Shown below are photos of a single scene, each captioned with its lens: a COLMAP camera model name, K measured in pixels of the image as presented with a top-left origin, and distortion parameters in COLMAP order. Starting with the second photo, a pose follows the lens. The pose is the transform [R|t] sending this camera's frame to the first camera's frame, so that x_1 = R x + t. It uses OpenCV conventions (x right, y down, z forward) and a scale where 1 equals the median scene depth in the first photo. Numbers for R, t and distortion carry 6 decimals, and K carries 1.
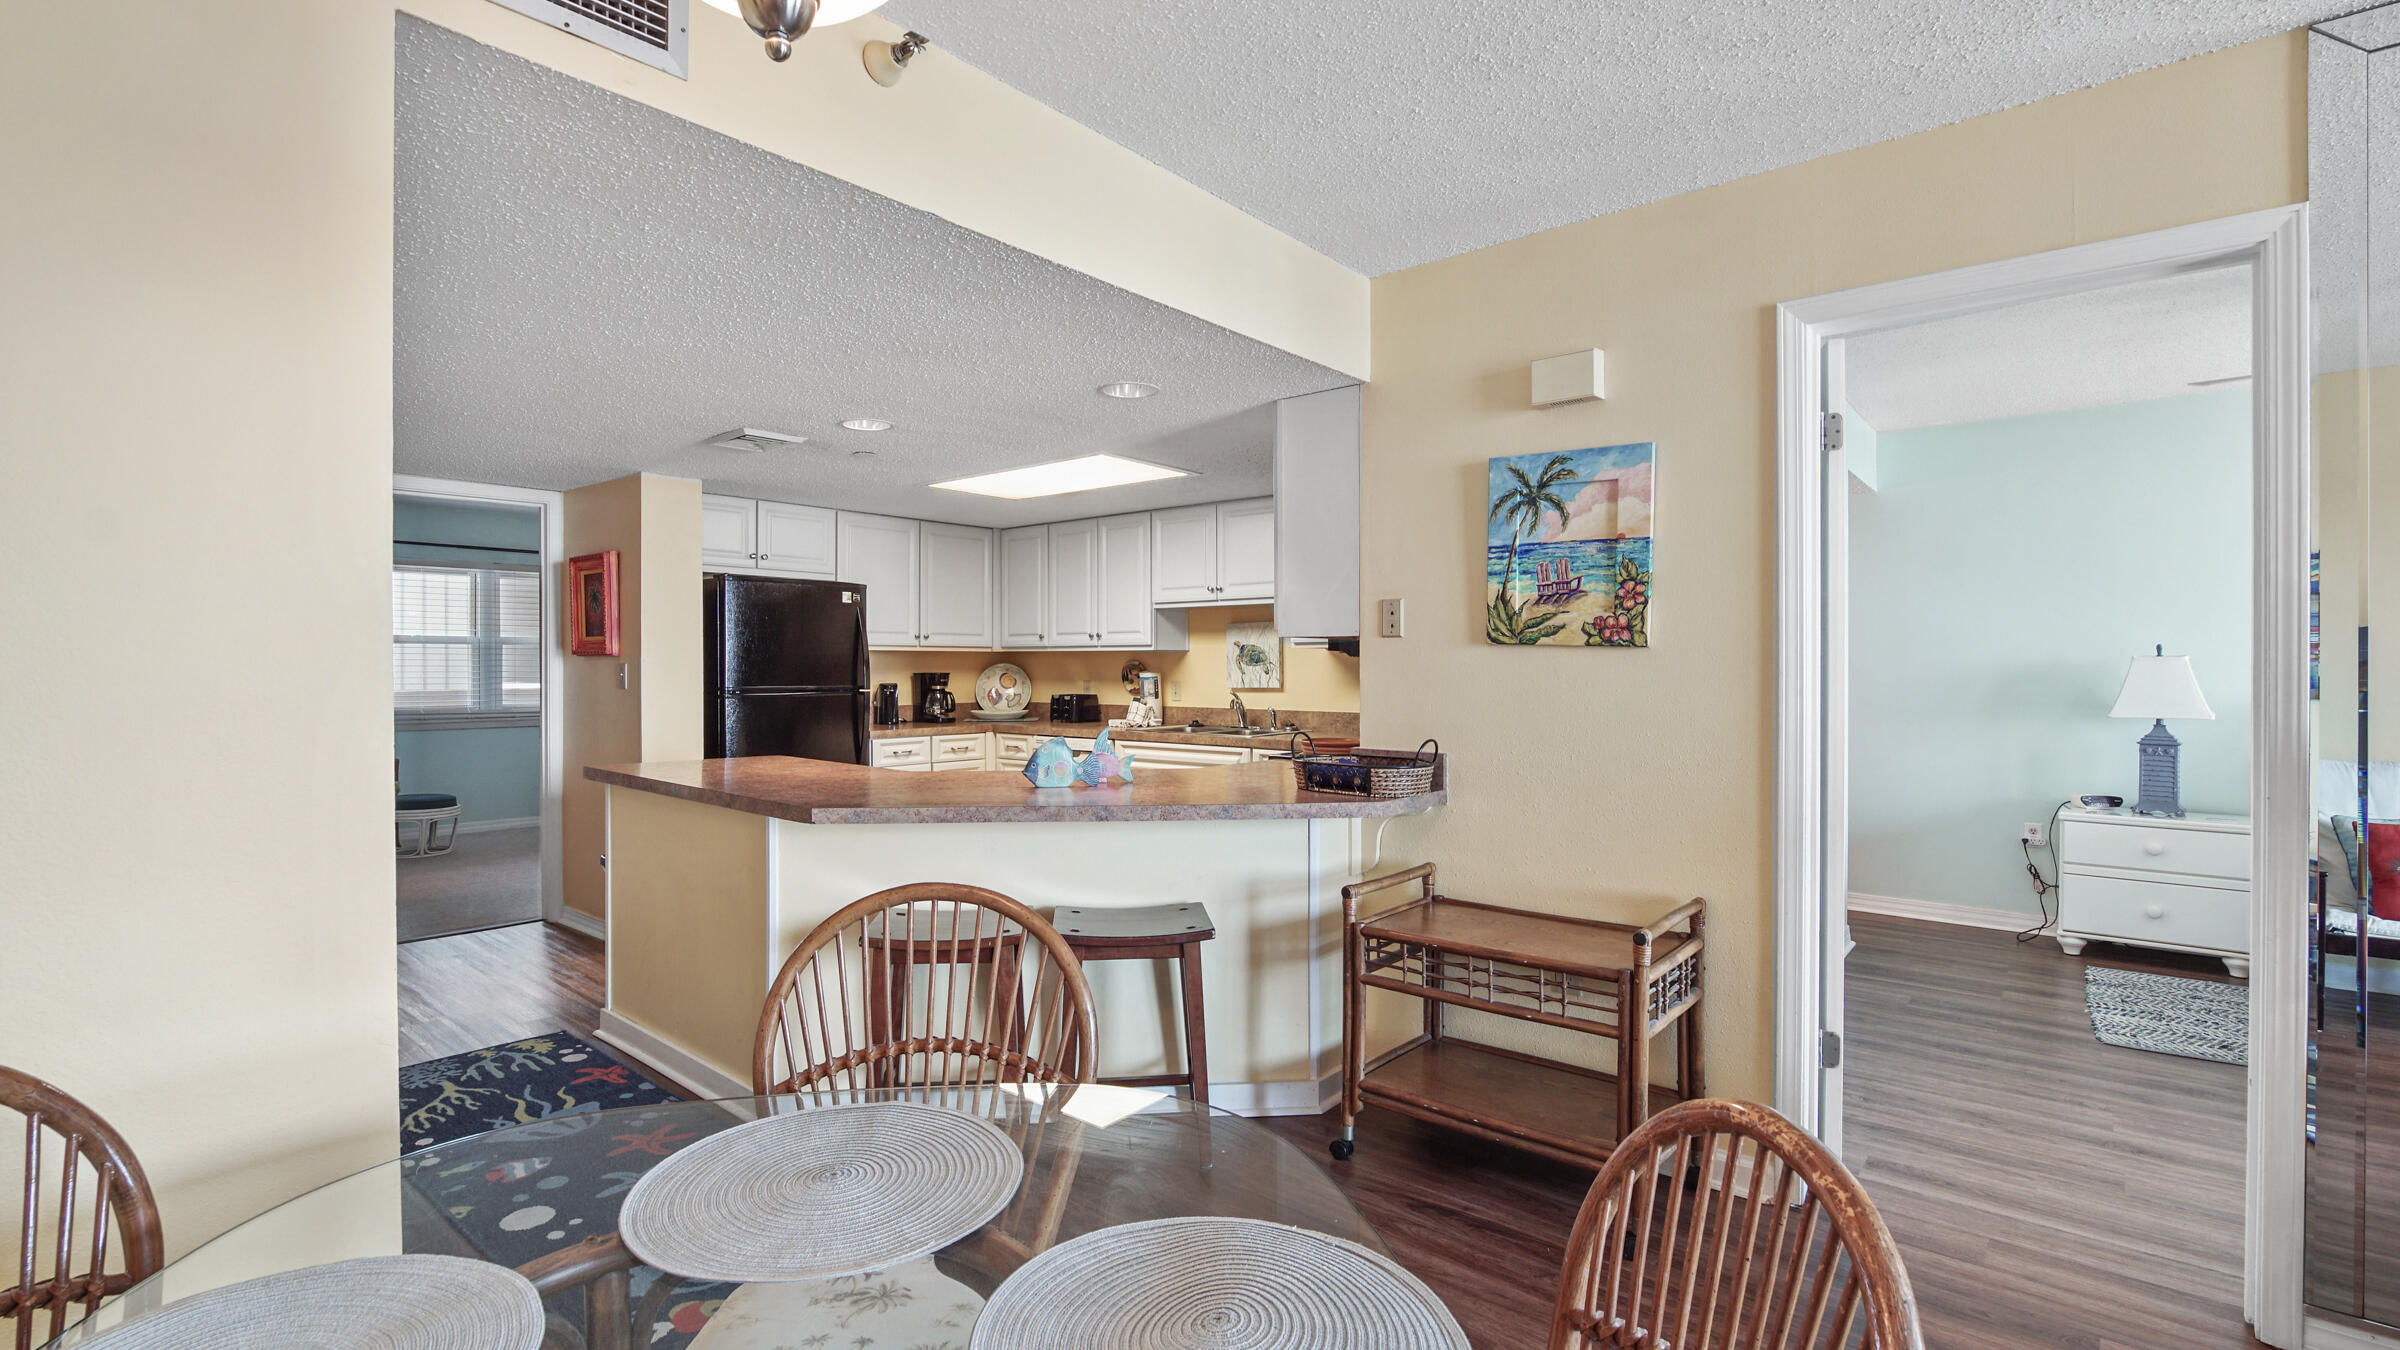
lens RADIAL K [[1091.6, 0, 1179.0], [0, 1091.6, 658.1], [0, 0, 1]] dist [-0.013225, 0.000623]
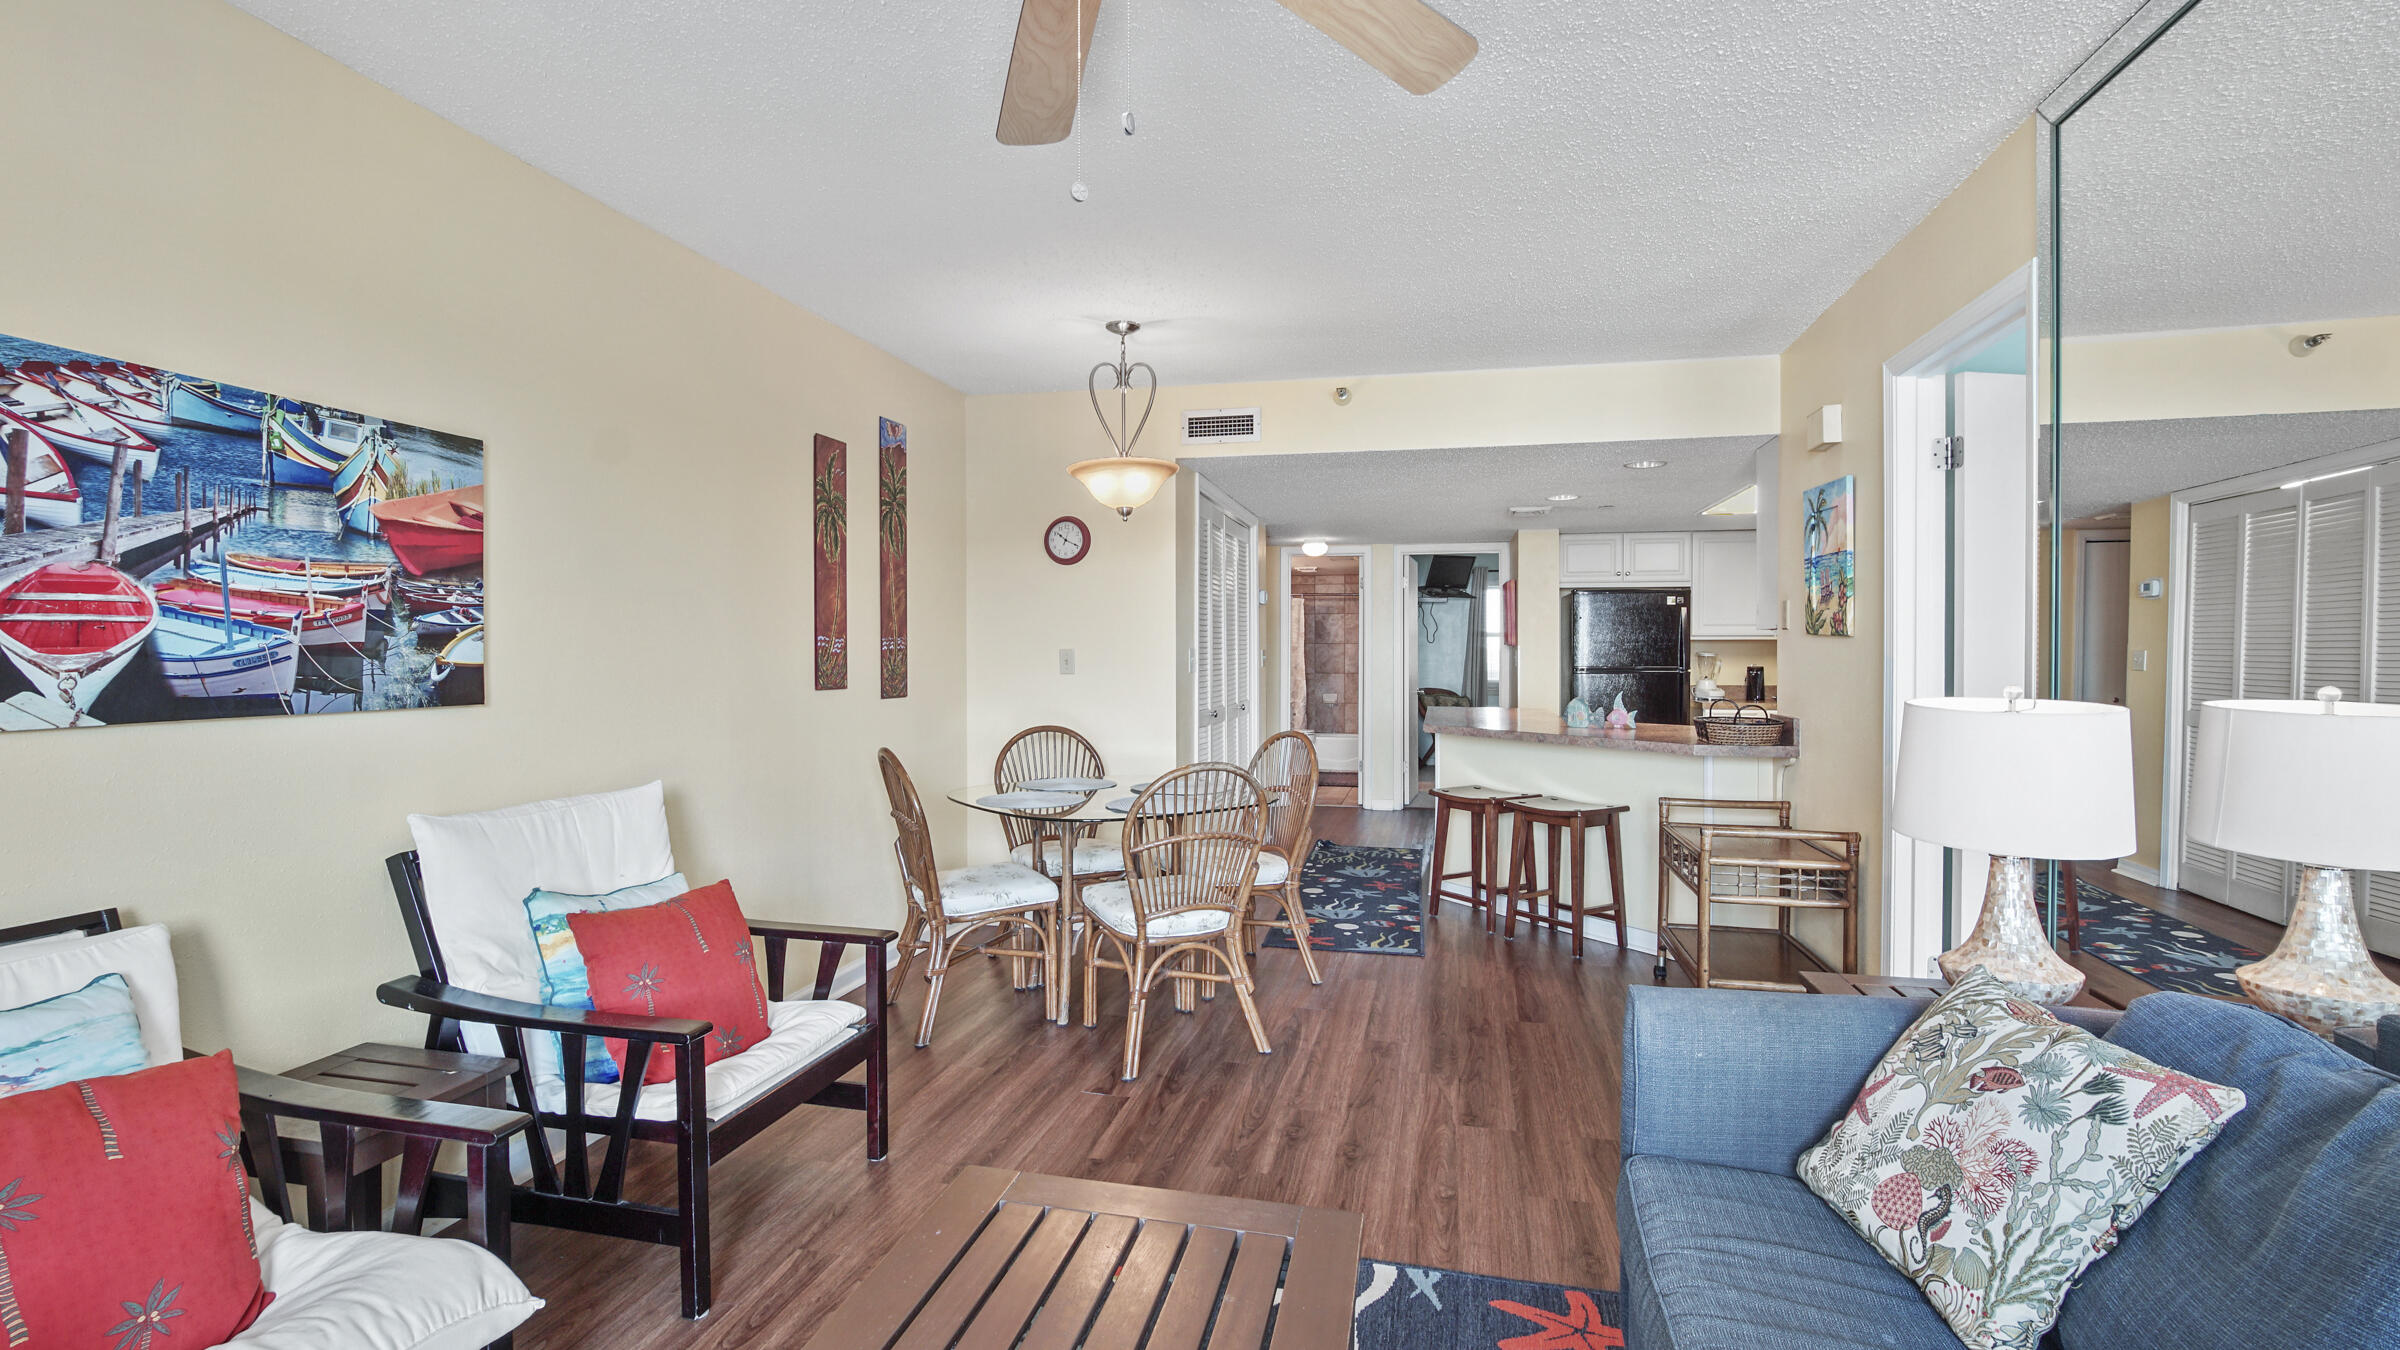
lens RADIAL K [[1091.6, 0, 1179.0], [0, 1091.6, 658.1], [0, 0, 1]] dist [-0.013225, 0.000623]
pose [[0.442503, 0.009465, -0.896717, 0.791625], [0.003515, 0.999918, 0.012289, -0.003105], [0.896760, -0.008590, 0.442434, -0.178899]]
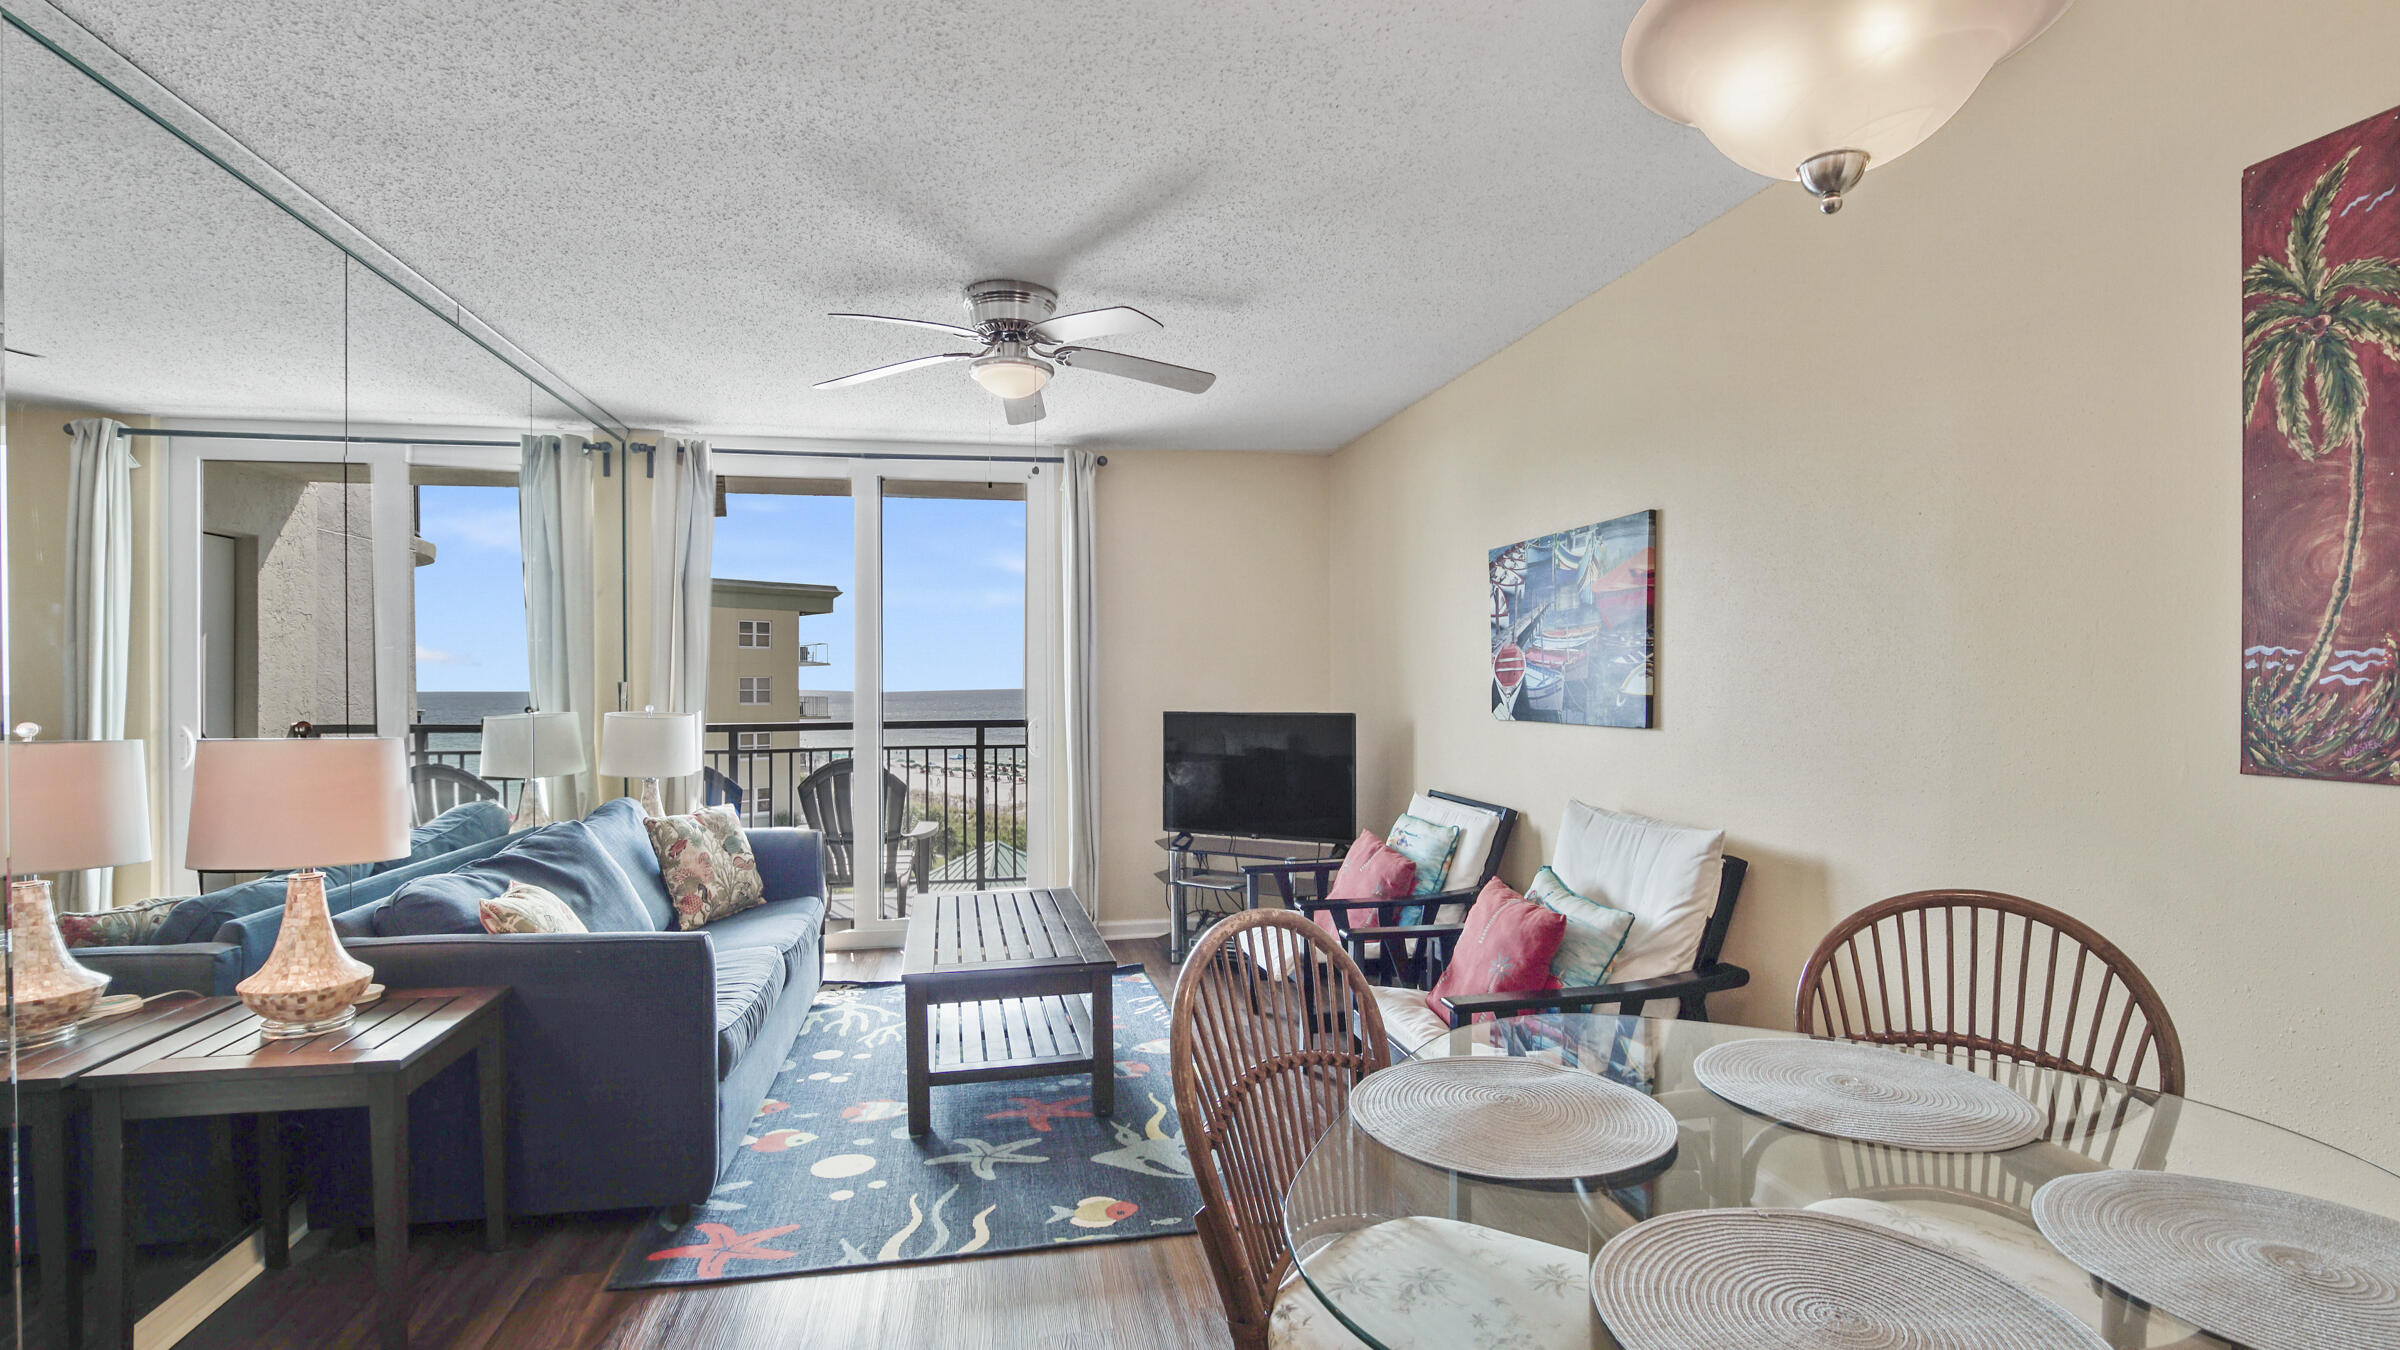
lens RADIAL K [[1085.8, 0, 1187.7], [0, 1085.8, 695.6], [0, 0, 1]] dist [-0.021784, 0.000550]
pose [[-0.788355, 0.000620, 0.615220, -0.098235], [0.001561, 0.999998, 0.000992, 0.005234], [-0.615219, 0.001742, -0.788355, 0.484861]]
